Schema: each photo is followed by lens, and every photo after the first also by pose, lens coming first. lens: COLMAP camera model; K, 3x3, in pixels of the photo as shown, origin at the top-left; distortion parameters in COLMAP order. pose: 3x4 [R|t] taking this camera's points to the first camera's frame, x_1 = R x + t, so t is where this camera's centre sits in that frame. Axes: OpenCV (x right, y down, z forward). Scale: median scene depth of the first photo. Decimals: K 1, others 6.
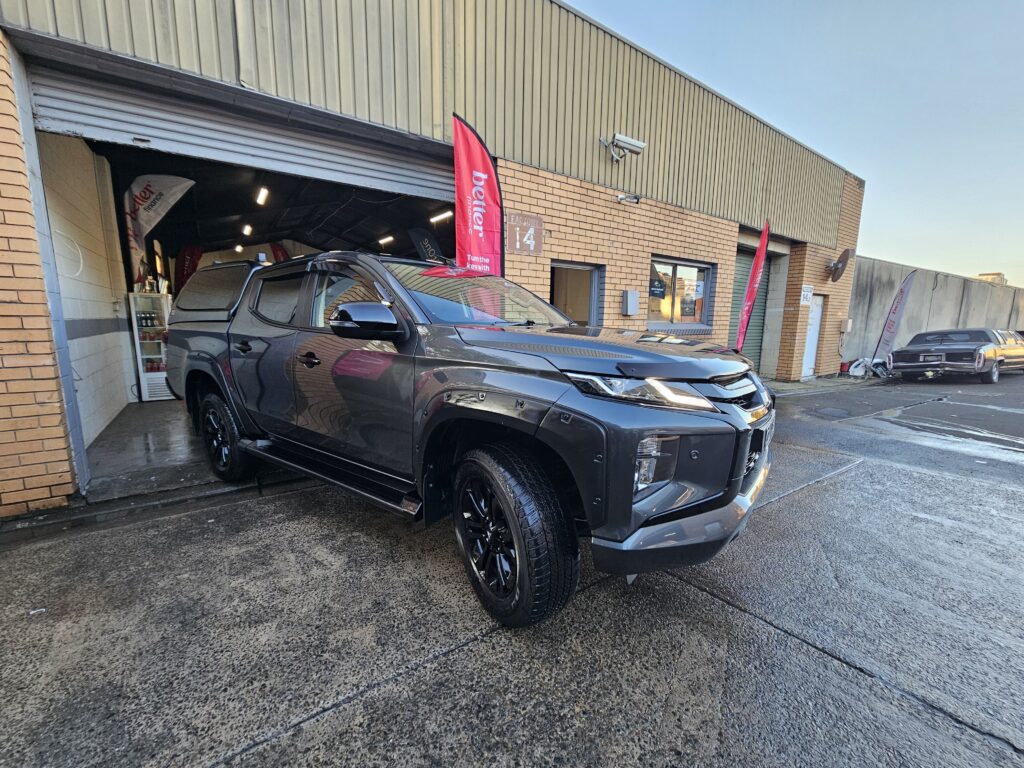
lens RADIAL K [[418.6, 0, 512.9], [0, 418.6, 382.5], [0, 0, 1]] dist [-0.001502, 0.000736]
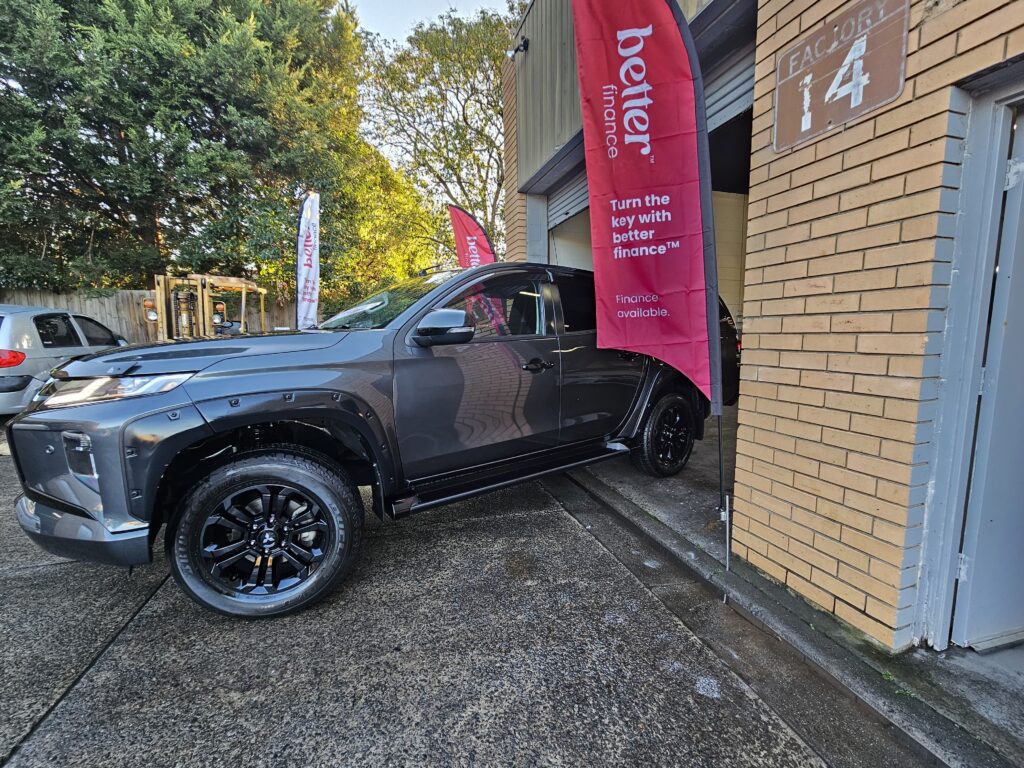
lens RADIAL K [[418.6, 0, 516.3], [0, 418.6, 381.4], [0, 0, 1]] dist [-0.001502, 0.000736]
pose [[-0.273125, 0.100218, -0.956744, 0.531032], [-0.144008, 0.979092, 0.143670, -0.127917], [0.951139, 0.177019, -0.252982, 0.997917]]
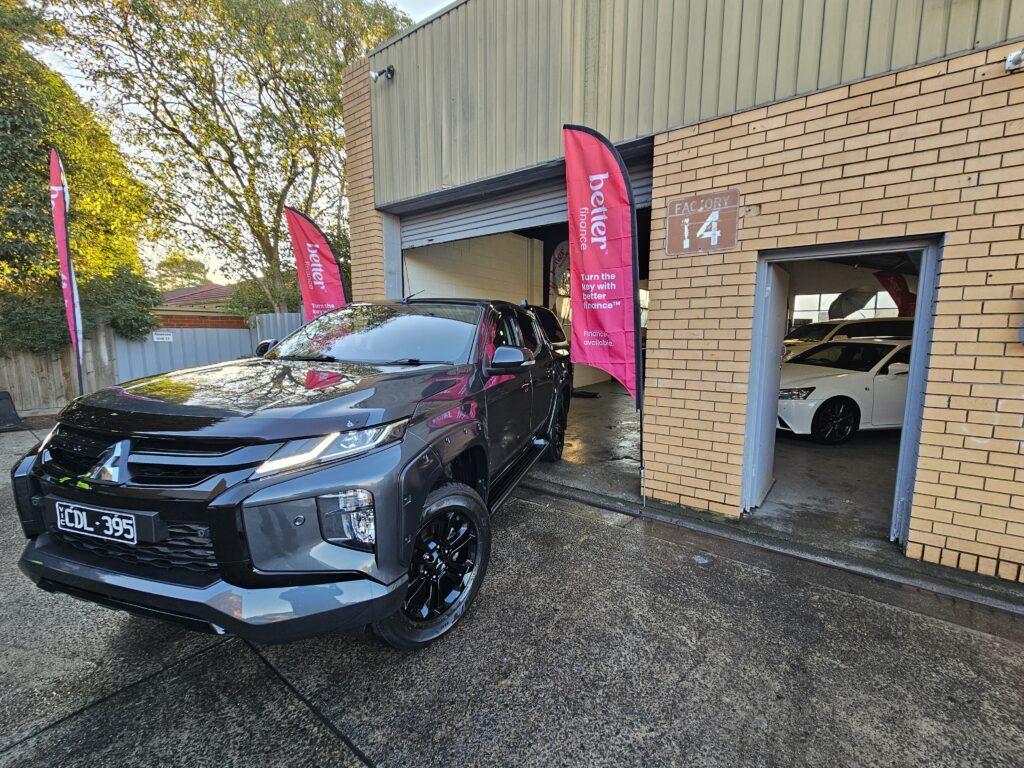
lens RADIAL K [[418.6, 0, 518.1], [0, 418.6, 382.3], [0, 0, 1]] dist [-0.001502, 0.000736]
pose [[0.356604, 0.096850, -0.929222, 0.647181], [-0.139788, 0.988947, 0.049430, -0.110232], [0.923739, 0.112267, 0.366201, 0.582258]]
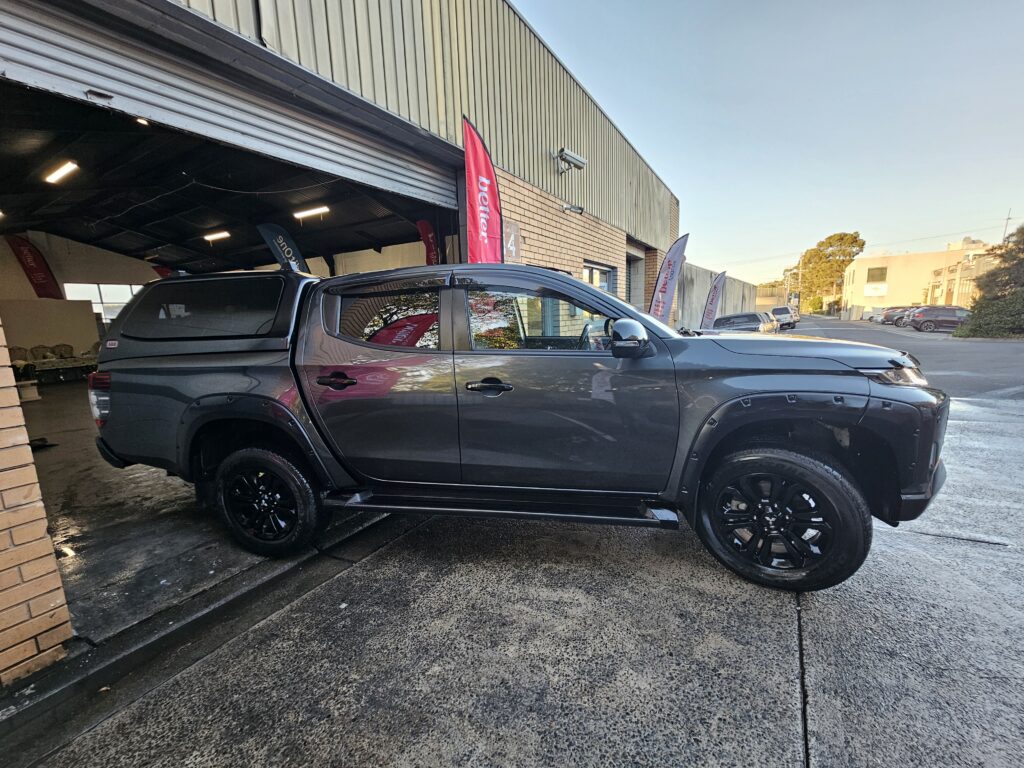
lens RADIAL K [[418.6, 0, 513.9], [0, 418.6, 381.6], [0, 0, 1]] dist [-0.001502, 0.000736]
pose [[0.912717, -0.109297, 0.393702, -0.443927], [0.109341, 0.993752, 0.022393, -0.044344], [-0.393690, 0.022610, 0.918965, 0.091590]]
